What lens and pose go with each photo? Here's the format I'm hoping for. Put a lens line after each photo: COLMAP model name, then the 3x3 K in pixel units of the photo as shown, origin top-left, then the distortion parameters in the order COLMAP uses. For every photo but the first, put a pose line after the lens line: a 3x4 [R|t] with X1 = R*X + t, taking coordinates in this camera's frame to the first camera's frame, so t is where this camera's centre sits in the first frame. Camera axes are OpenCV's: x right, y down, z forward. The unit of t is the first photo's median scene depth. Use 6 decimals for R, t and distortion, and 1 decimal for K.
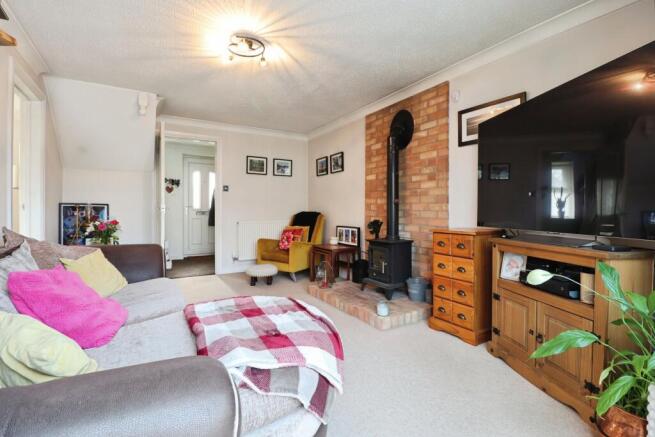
lens RADIAL K [[308.6, 0, 326.6], [0, 308.6, 213.2], [0, 0, 1]] dist [-0.000245, -0.000247]
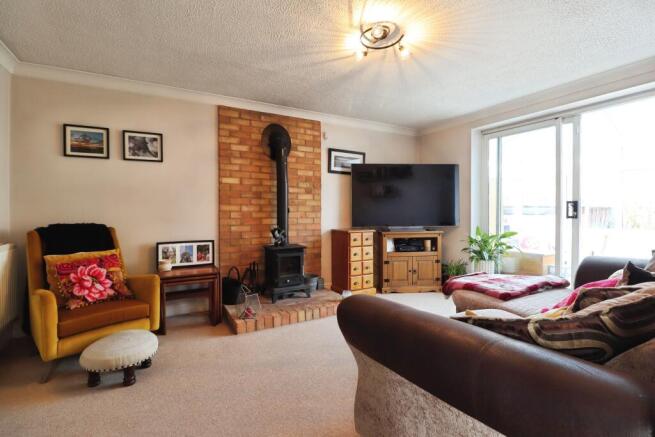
lens RADIAL K [[308.6, 0, 326.7], [0, 308.6, 216.1], [0, 0, 1]] dist [-0.000245, -0.000247]
pose [[0.009674, -0.020238, 0.999748, -0.897816], [0.010017, 0.999747, 0.020141, -0.038888], [-0.999903, 0.009820, 0.009875, 0.891680]]
